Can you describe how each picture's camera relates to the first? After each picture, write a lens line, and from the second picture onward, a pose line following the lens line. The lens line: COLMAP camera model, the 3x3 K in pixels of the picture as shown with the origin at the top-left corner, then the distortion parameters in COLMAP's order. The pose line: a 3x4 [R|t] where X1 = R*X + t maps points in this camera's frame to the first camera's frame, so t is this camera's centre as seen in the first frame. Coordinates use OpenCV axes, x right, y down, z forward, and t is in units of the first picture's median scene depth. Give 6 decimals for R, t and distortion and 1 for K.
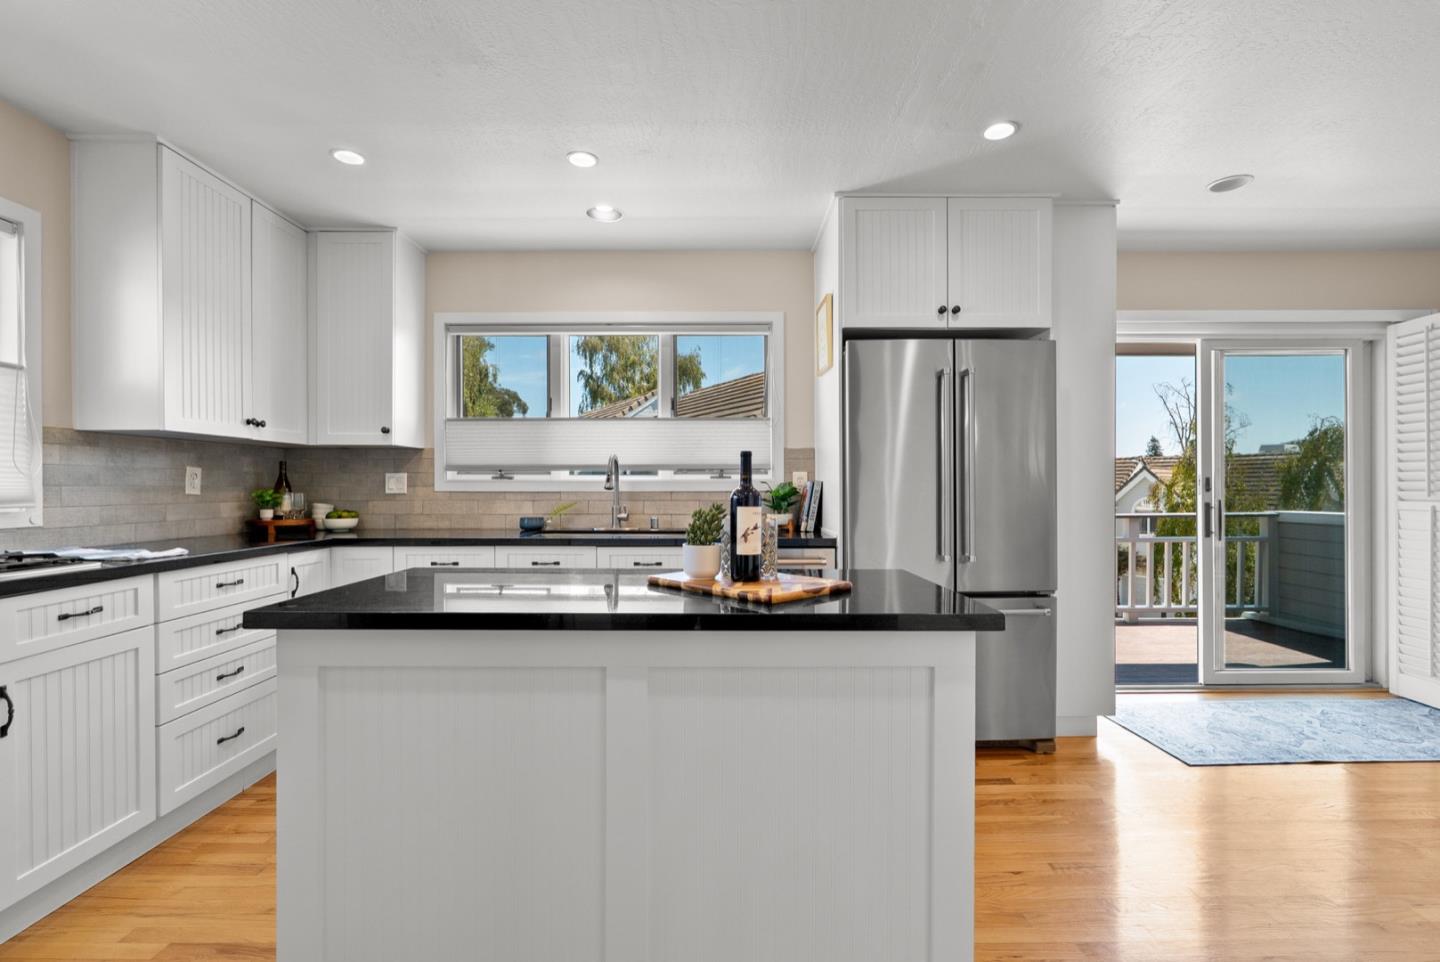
lens RADIAL K [[661.1, 0, 720.0], [0, 661.1, 481.0], [0, 0, 1]] dist [0.001166, 0.000368]
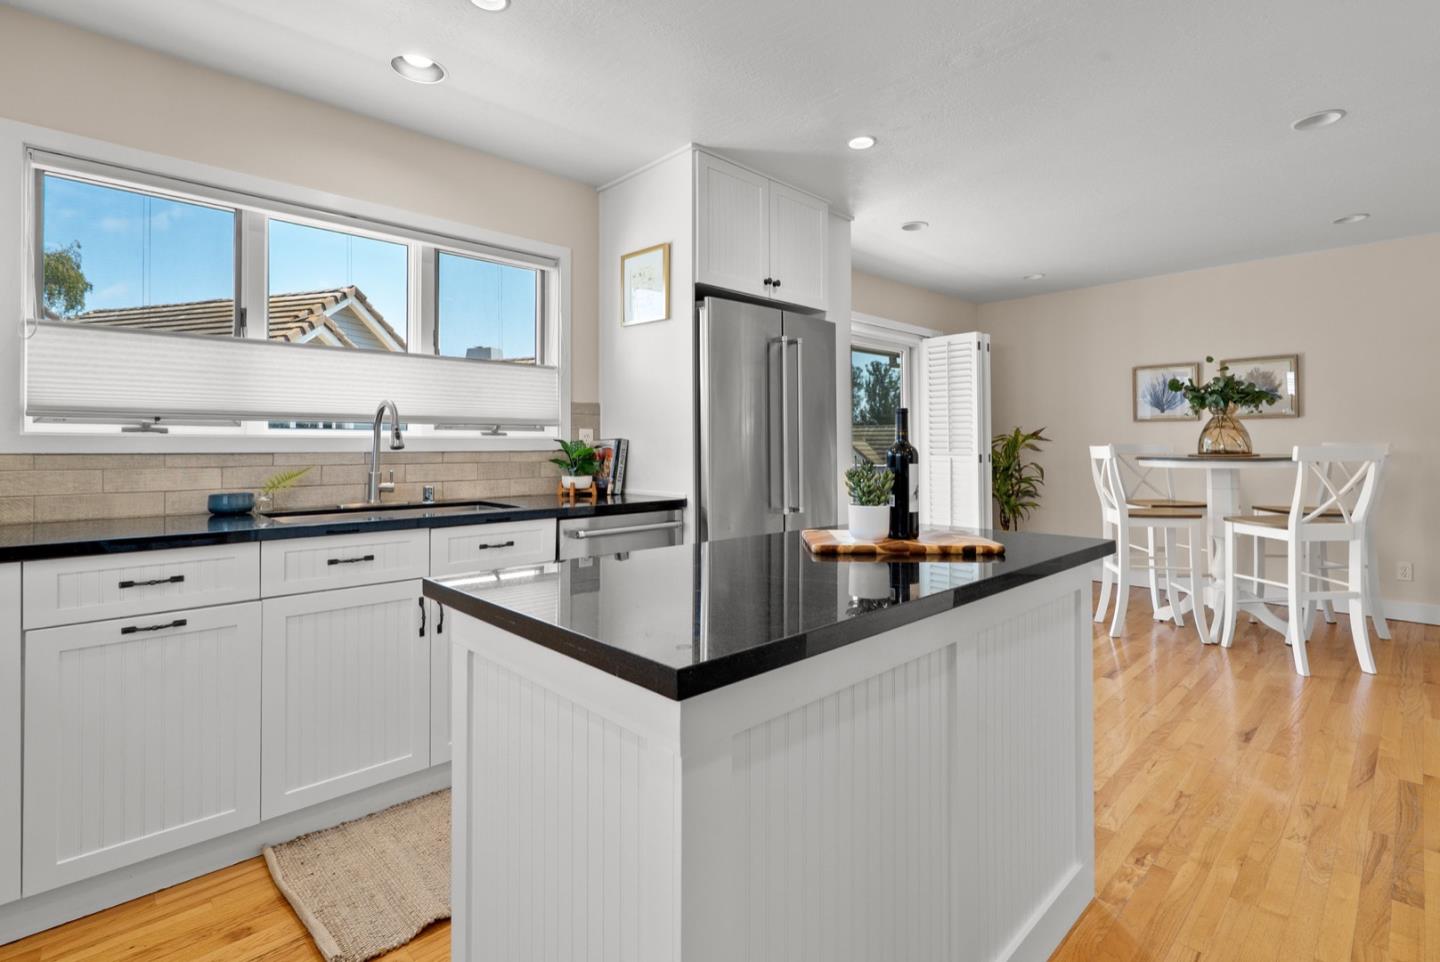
lens RADIAL K [[686.0, 0, 718.7], [0, 686.0, 436.9], [0, 0, 1]] dist [0.002928, 0.000388]
pose [[0.718885, 0.009520, 0.695064, -0.406904], [-0.006262, 0.999954, -0.007220, 0.002534], [-0.695101, 0.000838, 0.718912, 0.204711]]
